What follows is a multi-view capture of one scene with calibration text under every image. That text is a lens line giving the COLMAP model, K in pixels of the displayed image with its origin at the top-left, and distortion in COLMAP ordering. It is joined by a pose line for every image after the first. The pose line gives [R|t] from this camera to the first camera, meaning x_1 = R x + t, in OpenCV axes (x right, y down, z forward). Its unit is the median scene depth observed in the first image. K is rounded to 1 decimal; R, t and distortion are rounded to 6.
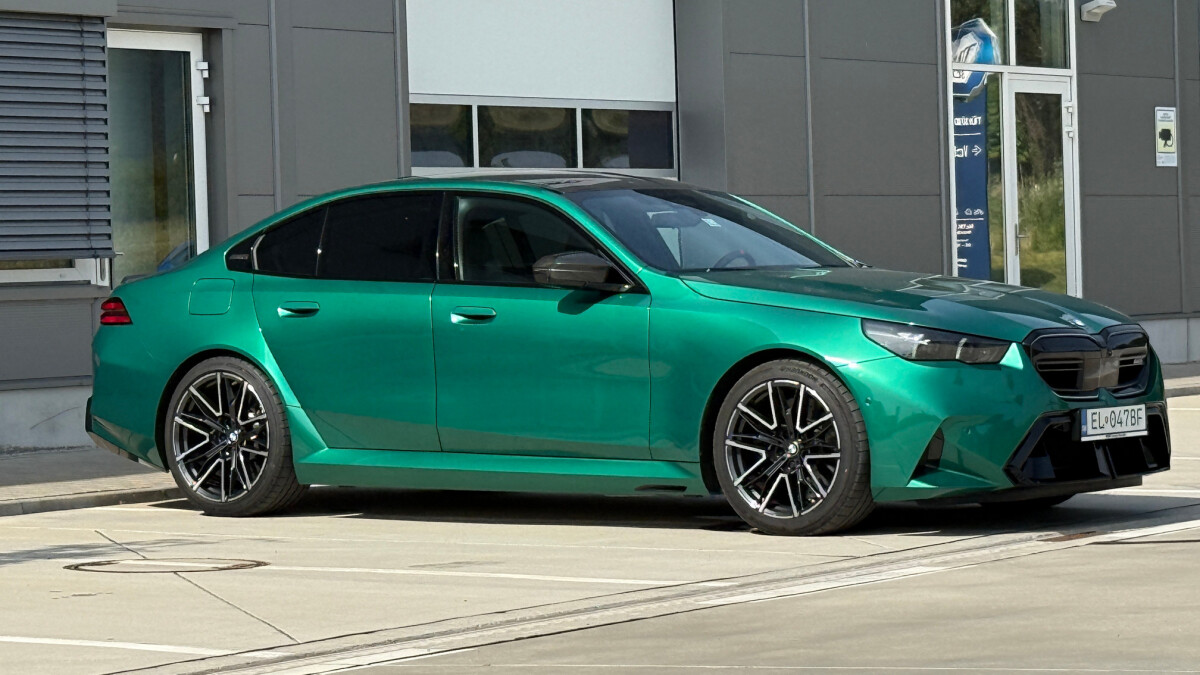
lens RADIAL K [[3959.5, 0, 598.5], [0, 3959.5, 341.1], [0, 0, 1]] dist [0.077520, 0.000000]
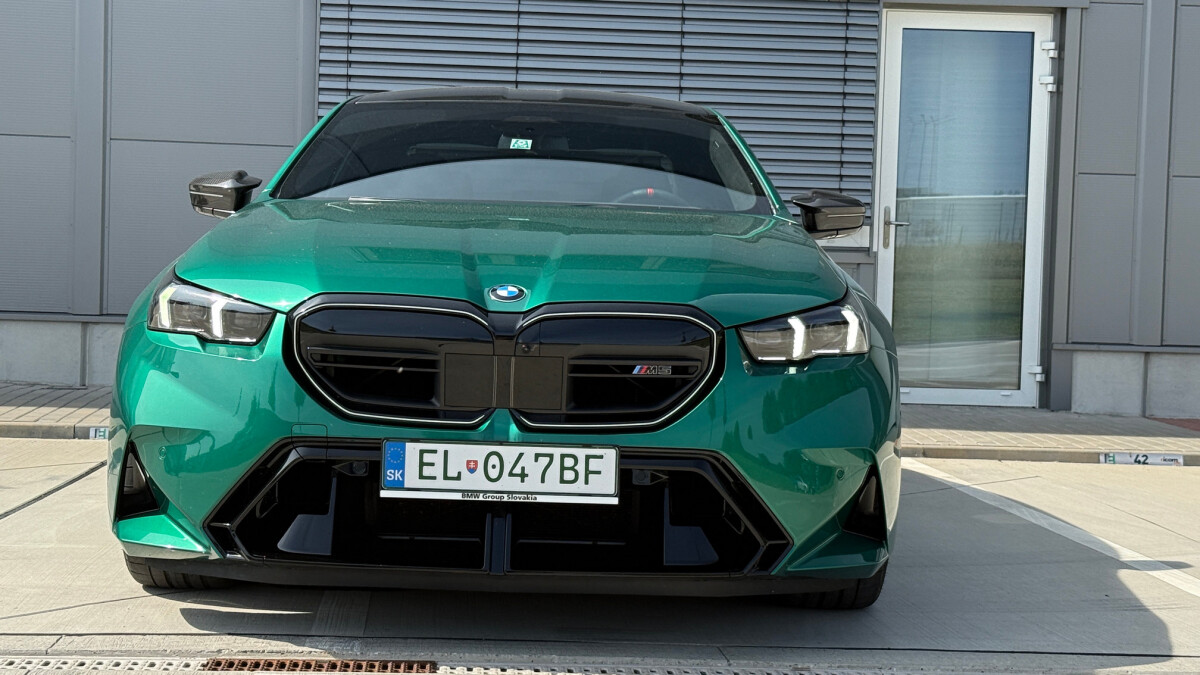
lens RADIAL K [[2095.4, 0, 591.5], [0, 2095.4, 336.6], [0, 0, 1]] dist [0.058769, 0.000000]
pose [[0.594399, 0.061292, -0.801831, 0.375369], [-0.059310, 0.997717, 0.032299, -0.008800], [0.801980, 0.028358, 0.596677, 0.842785]]
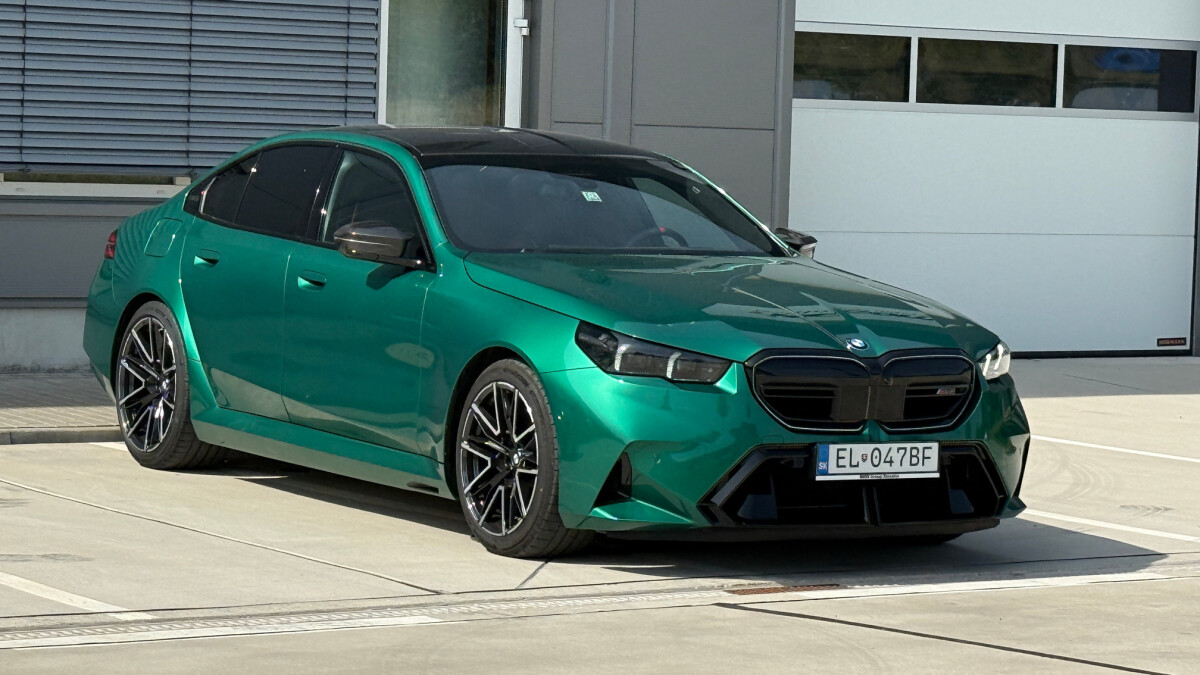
lens RADIAL K [[3710.7, 0, 603.0], [0, 3710.7, 338.6], [0, 0, 1]] dist [-0.000657, 0.000000]
pose [[0.924771, 0.078358, -0.372370, 0.378585], [-0.064141, 0.996666, 0.050435, -0.043782], [0.375080, -0.022757, 0.926713, 0.226394]]
